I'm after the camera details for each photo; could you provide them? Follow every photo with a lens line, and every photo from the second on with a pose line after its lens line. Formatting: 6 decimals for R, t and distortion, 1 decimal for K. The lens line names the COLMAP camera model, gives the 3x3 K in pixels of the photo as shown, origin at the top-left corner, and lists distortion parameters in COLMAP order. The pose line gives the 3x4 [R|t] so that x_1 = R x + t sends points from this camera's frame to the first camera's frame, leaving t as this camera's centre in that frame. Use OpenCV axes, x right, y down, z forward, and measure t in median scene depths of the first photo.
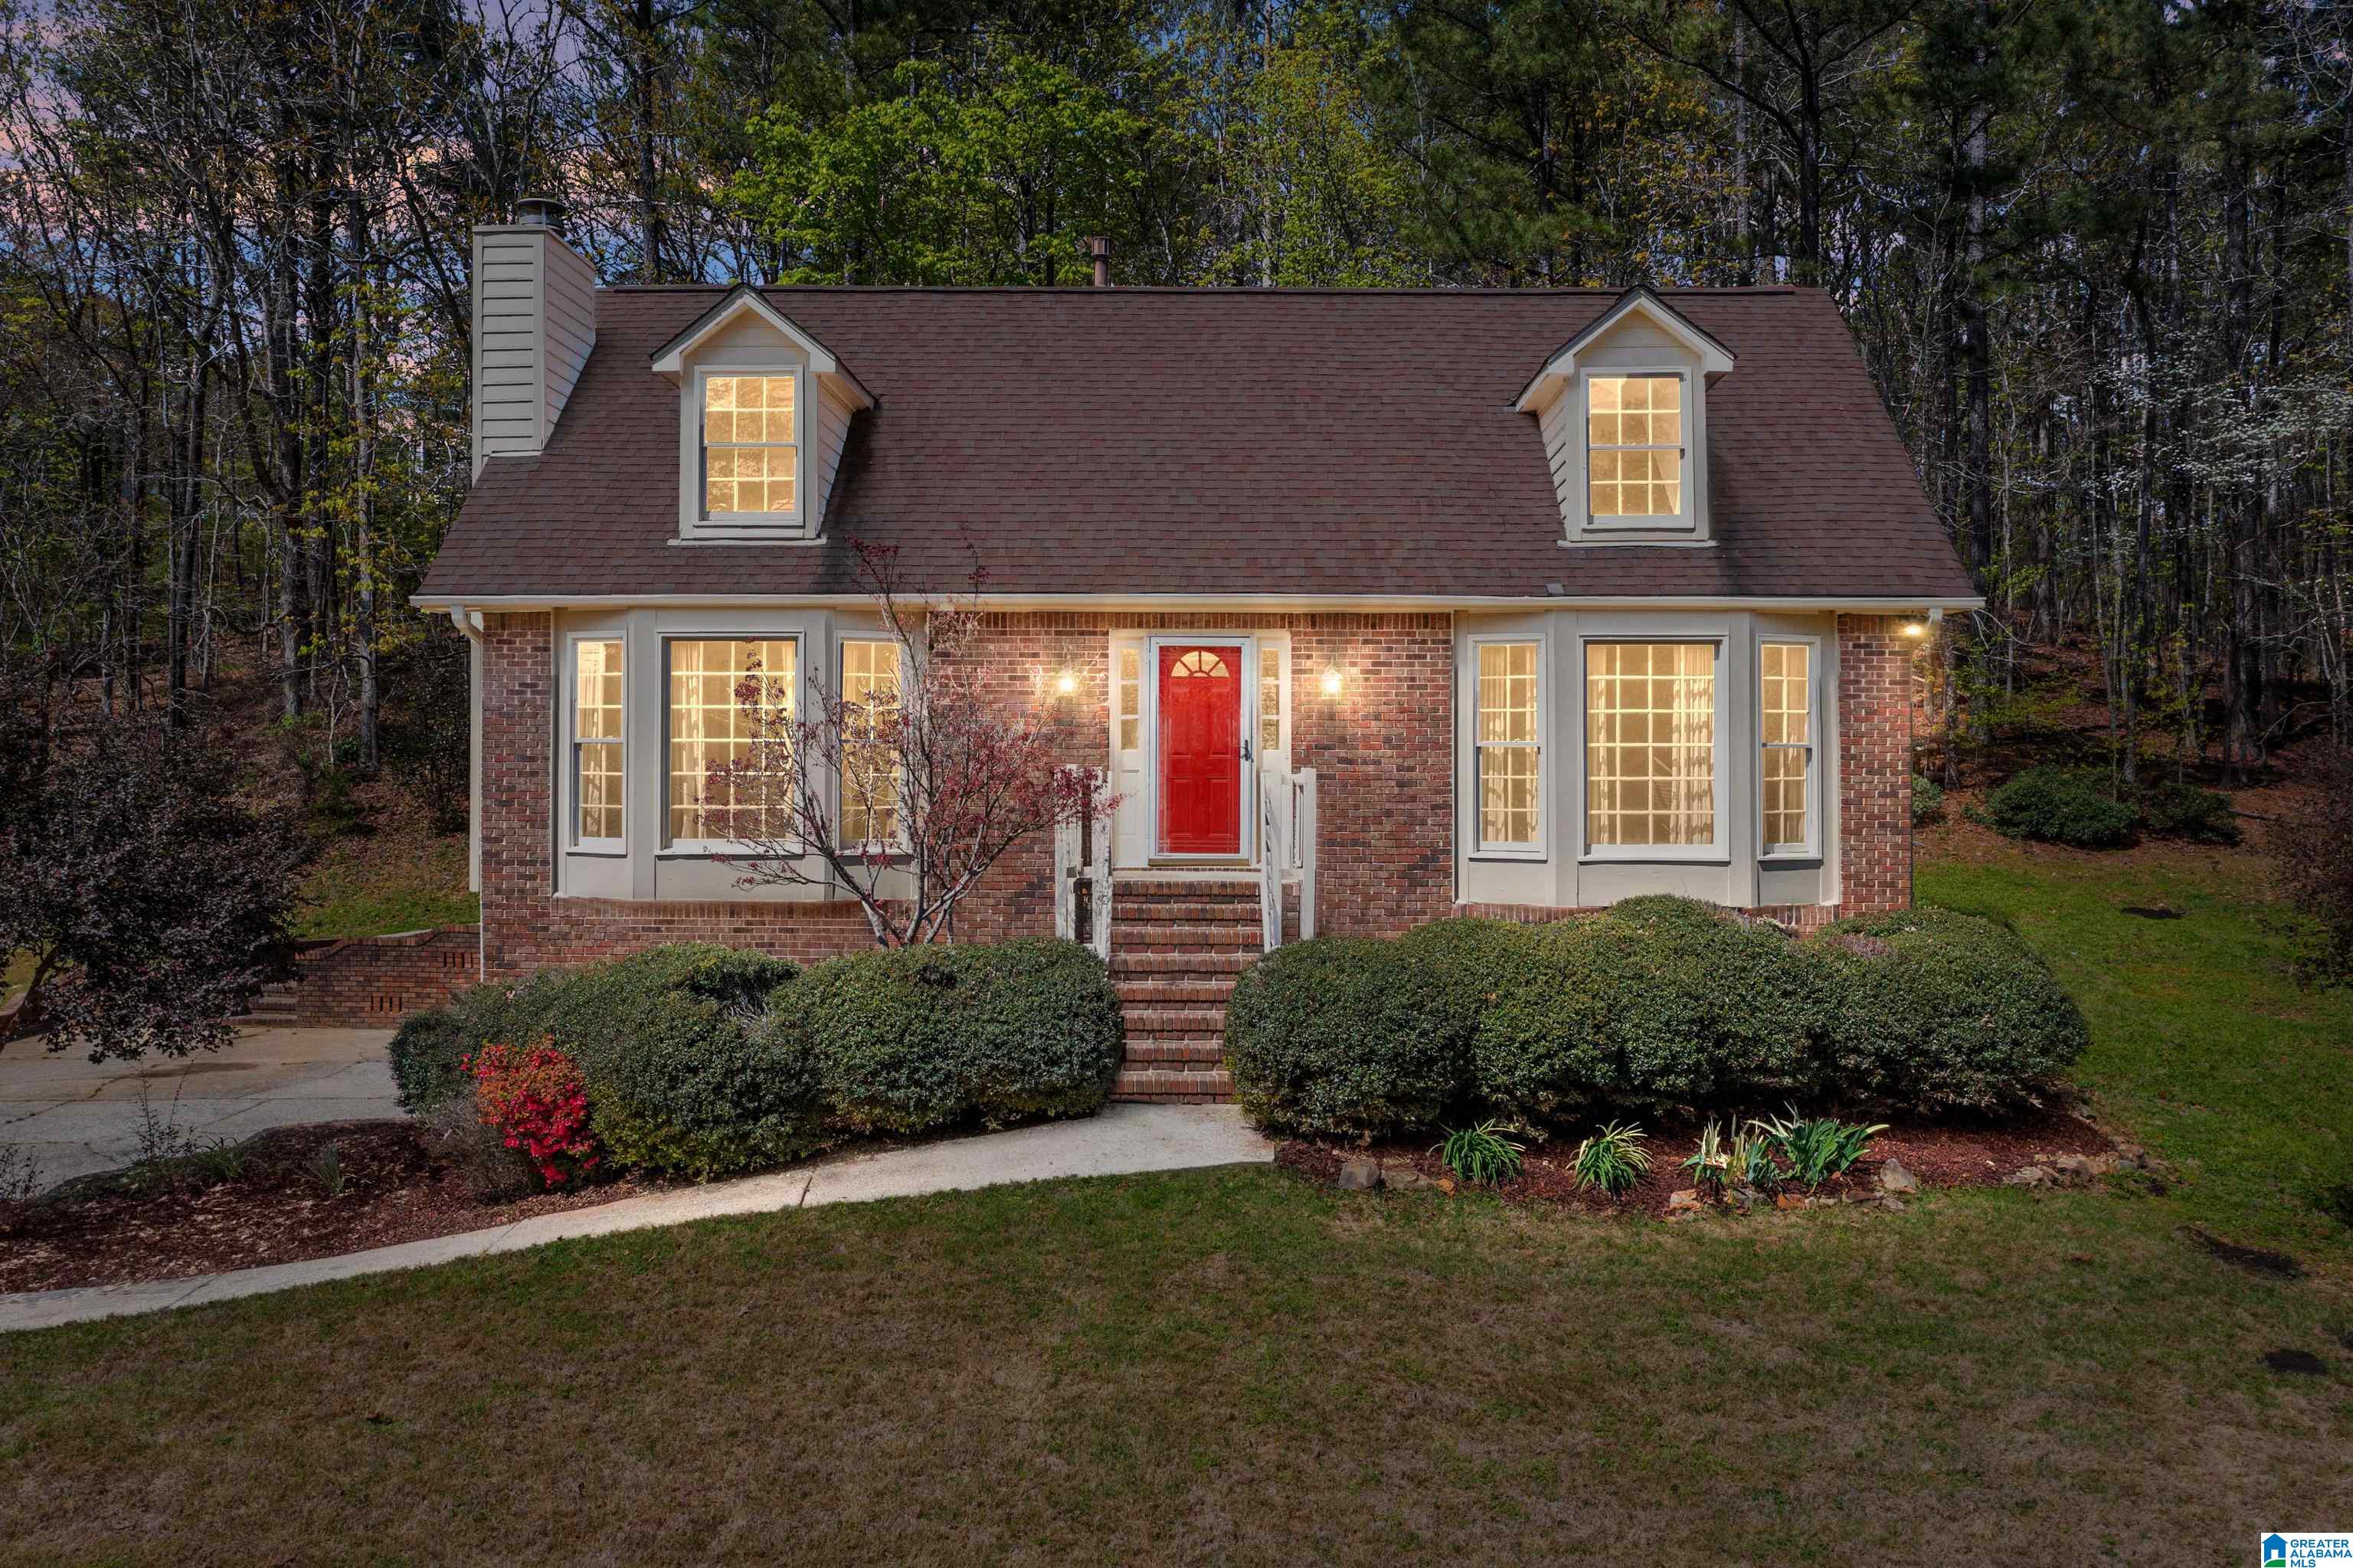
lens RADIAL K [[1885.7, 0, 1176.5], [0, 1885.7, 784.0], [0, 0, 1]] dist [-0.026539, -0.000562]
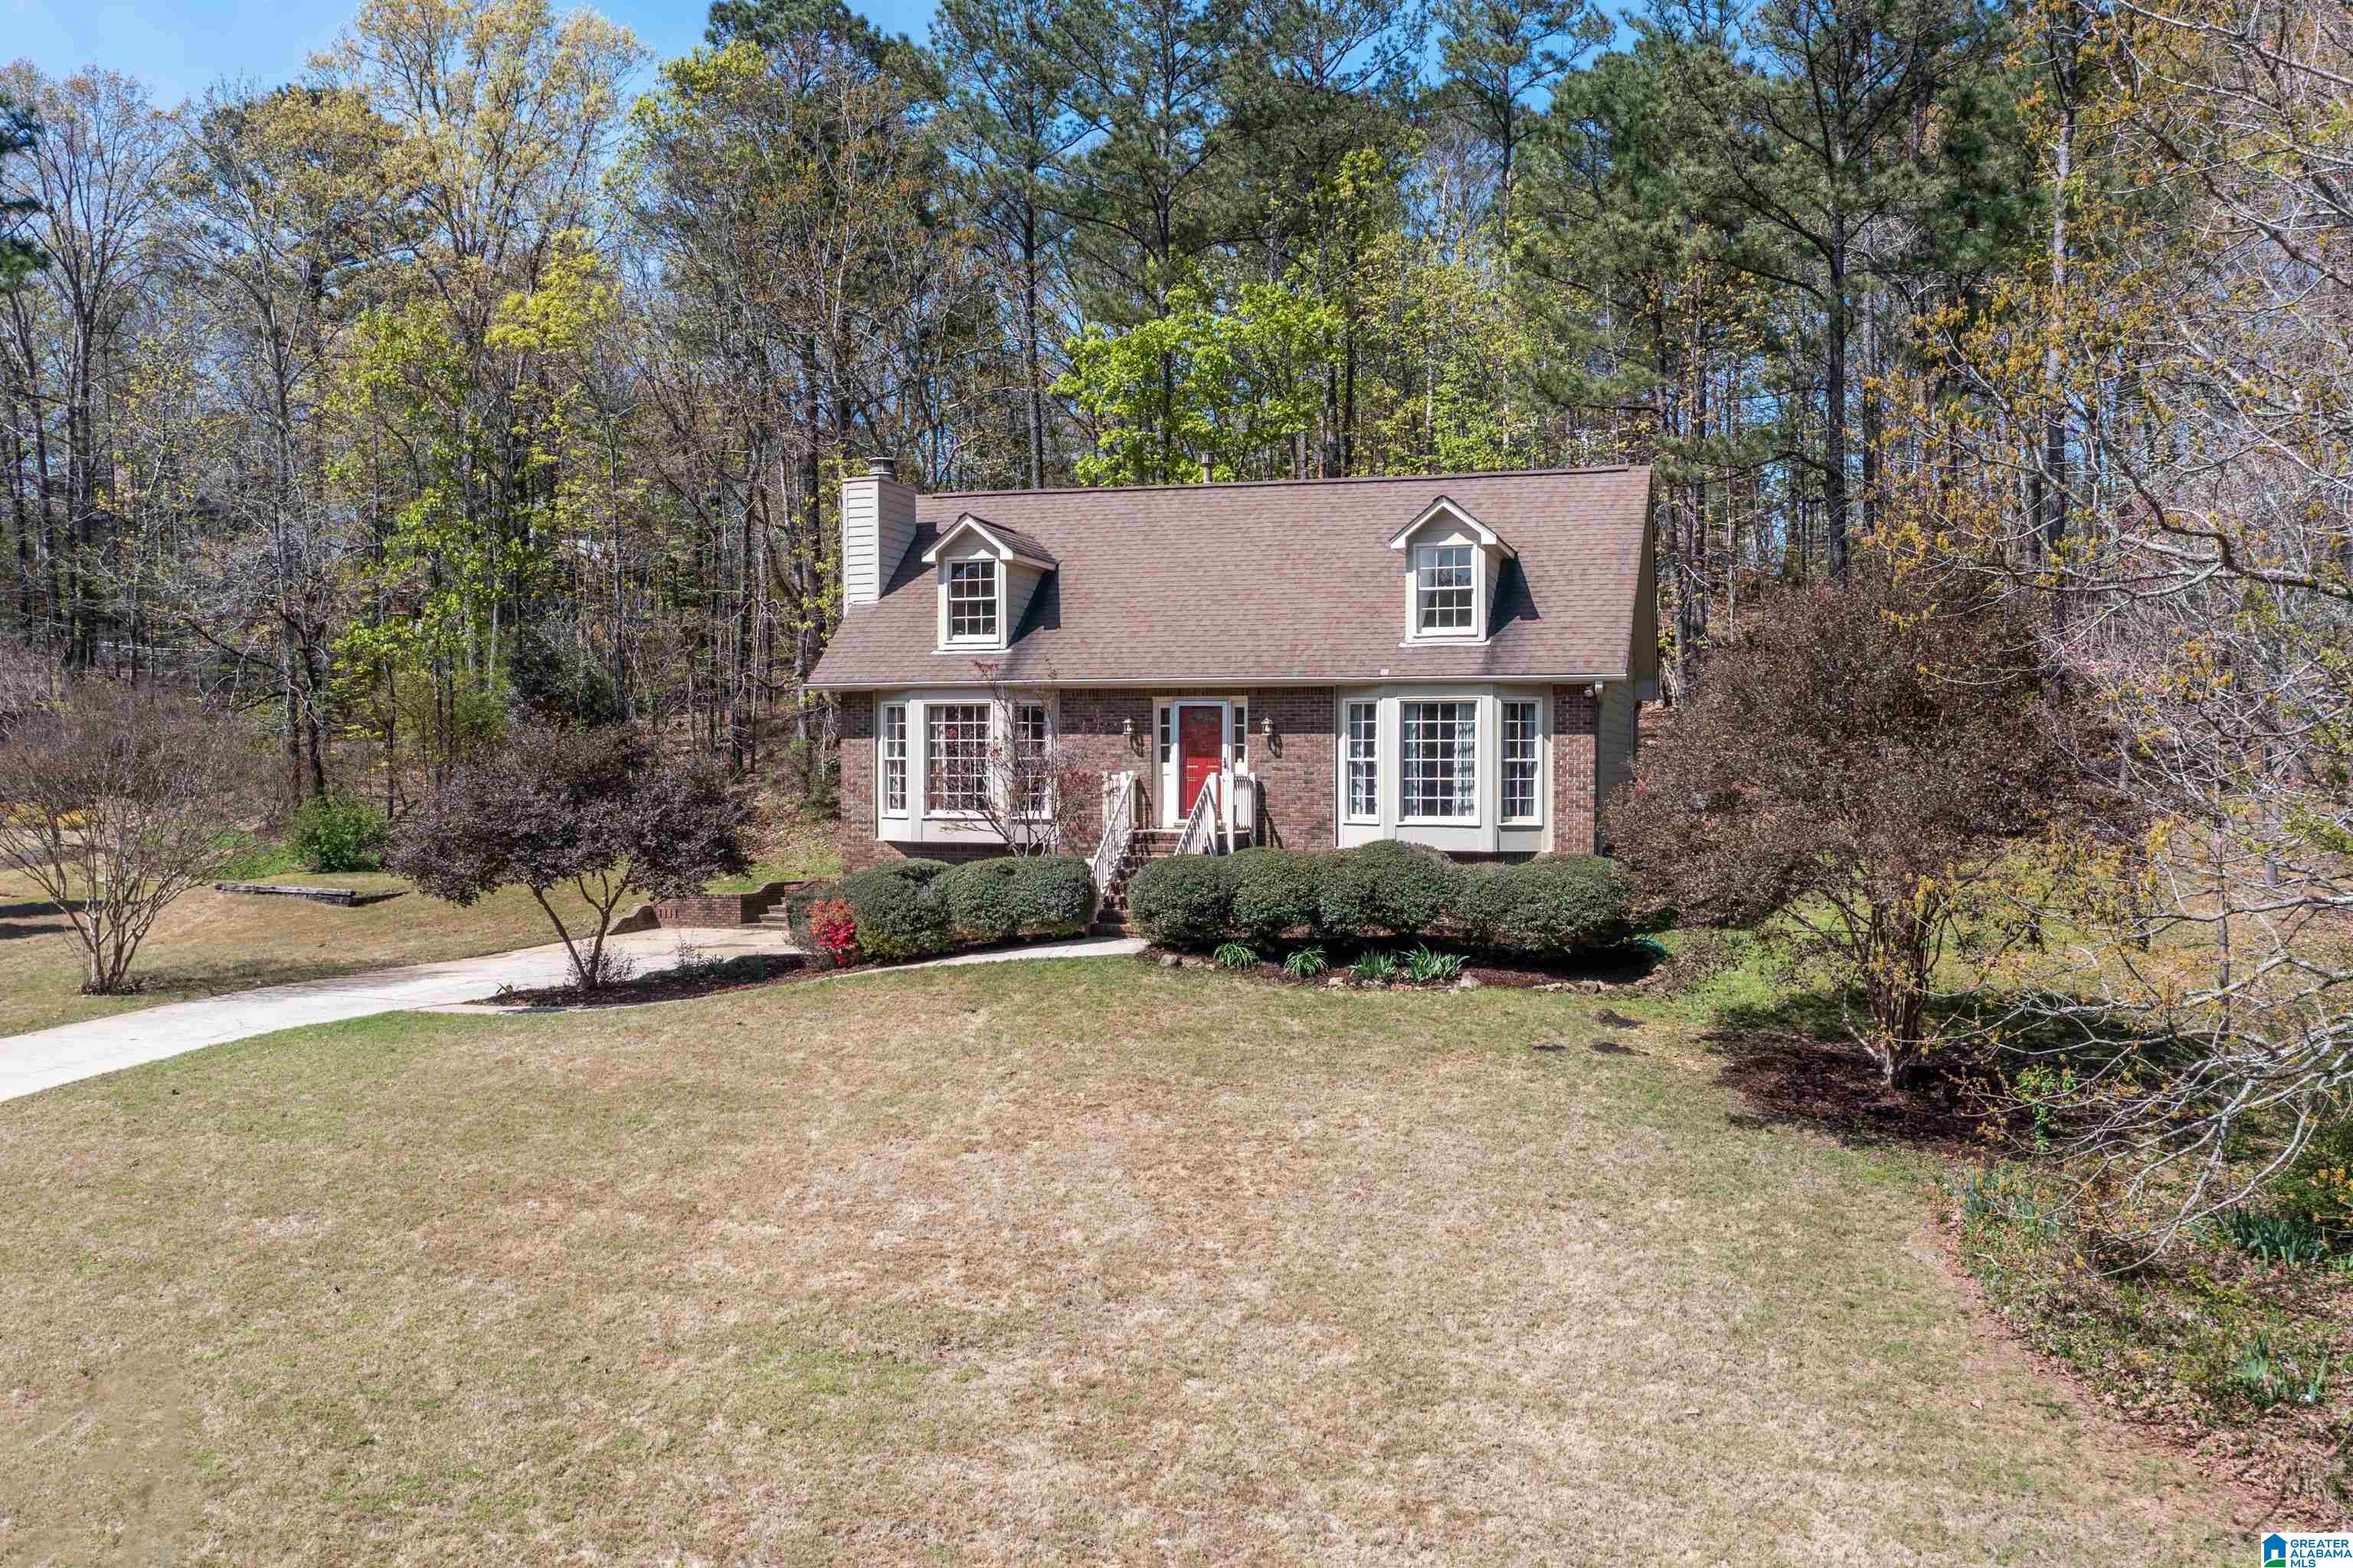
lens RADIAL K [[1863.9, 0, 1205.6], [0, 1863.9, 910.0], [0, 0, 1]] dist [-0.018153, -0.003735]
pose [[0.963110, 0.020101, -0.268355, 0.616792], [-0.003940, 0.998153, 0.060625, 0.017835], [0.269078, -0.057331, 0.961411, -0.905192]]
